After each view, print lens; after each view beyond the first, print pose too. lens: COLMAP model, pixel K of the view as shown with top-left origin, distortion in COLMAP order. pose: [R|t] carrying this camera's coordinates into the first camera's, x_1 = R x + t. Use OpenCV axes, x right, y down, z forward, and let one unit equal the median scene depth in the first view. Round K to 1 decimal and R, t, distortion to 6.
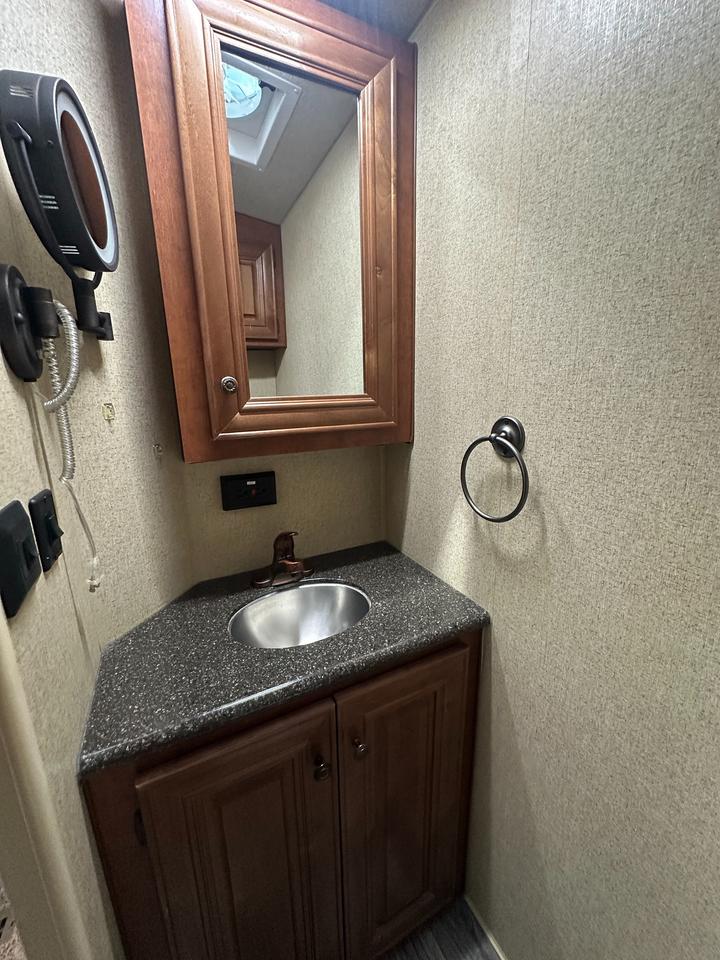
lens RADIAL K [[382.8, 0, 362.3], [0, 382.8, 478.5], [0, 0, 1]] dist [-0.003762, 0.000392]
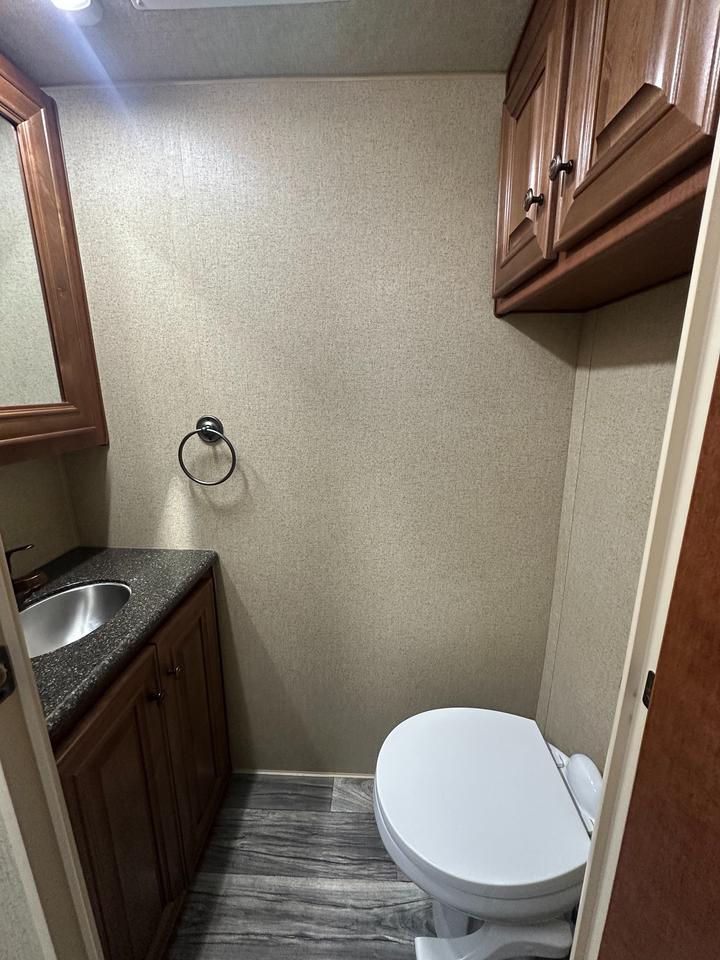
lens RADIAL K [[382.8, 0, 360.5], [0, 382.8, 479.0], [0, 0, 1]] dist [-0.003762, 0.000392]
pose [[0.487568, -0.186094, 0.853022, -0.595558], [0.193133, 0.975805, 0.102490, 0.041676], [-0.851456, 0.114776, 0.511712, -0.246581]]
